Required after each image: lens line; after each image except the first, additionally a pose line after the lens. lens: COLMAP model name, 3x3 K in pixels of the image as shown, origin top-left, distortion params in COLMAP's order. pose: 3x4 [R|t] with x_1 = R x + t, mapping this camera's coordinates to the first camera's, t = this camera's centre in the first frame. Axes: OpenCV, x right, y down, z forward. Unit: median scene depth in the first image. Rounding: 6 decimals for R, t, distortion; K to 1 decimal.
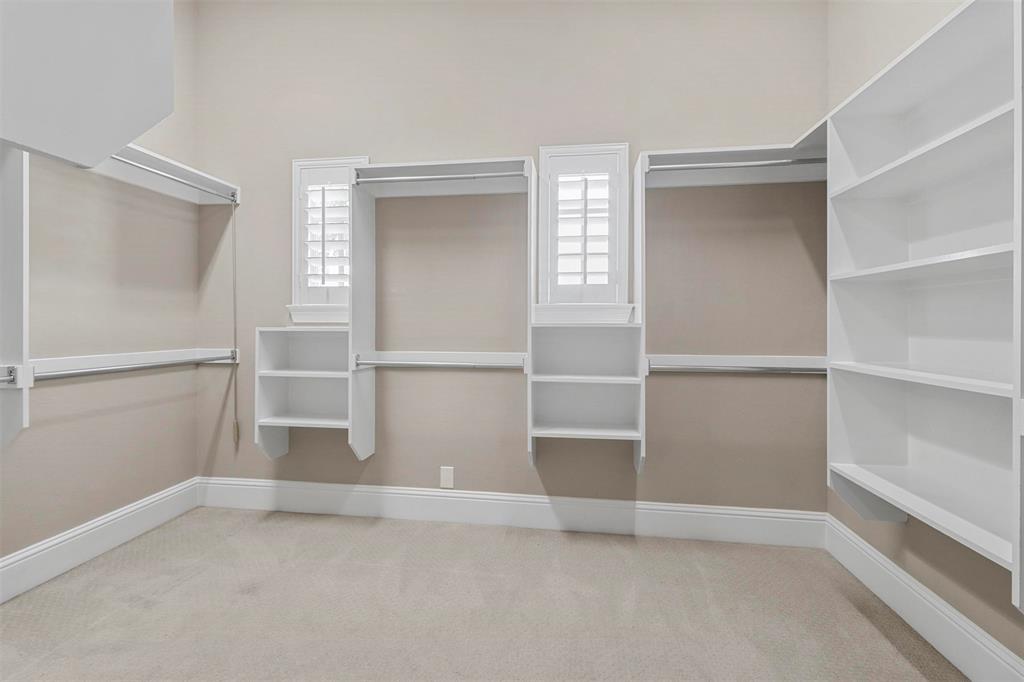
lens RADIAL K [[476.1, 0, 507.1], [0, 476.1, 332.1], [0, 0, 1]] dist [0.001422, -0.000803]
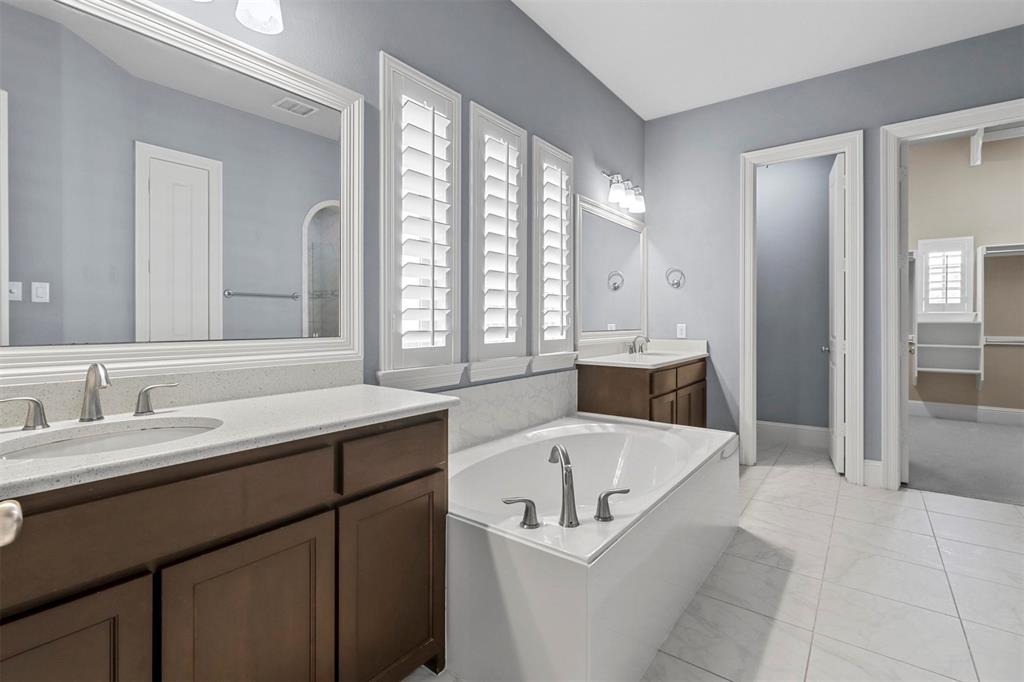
lens RADIAL K [[476.1, 0, 507.1], [0, 476.1, 332.1], [0, 0, 1]] dist [0.001422, -0.000803]
pose [[0.867127, 0.000513, -0.498087, -0.487066], [-0.000773, 1.000000, -0.000314, 0.032287], [0.498087, 0.000658, 0.867127, -1.866768]]
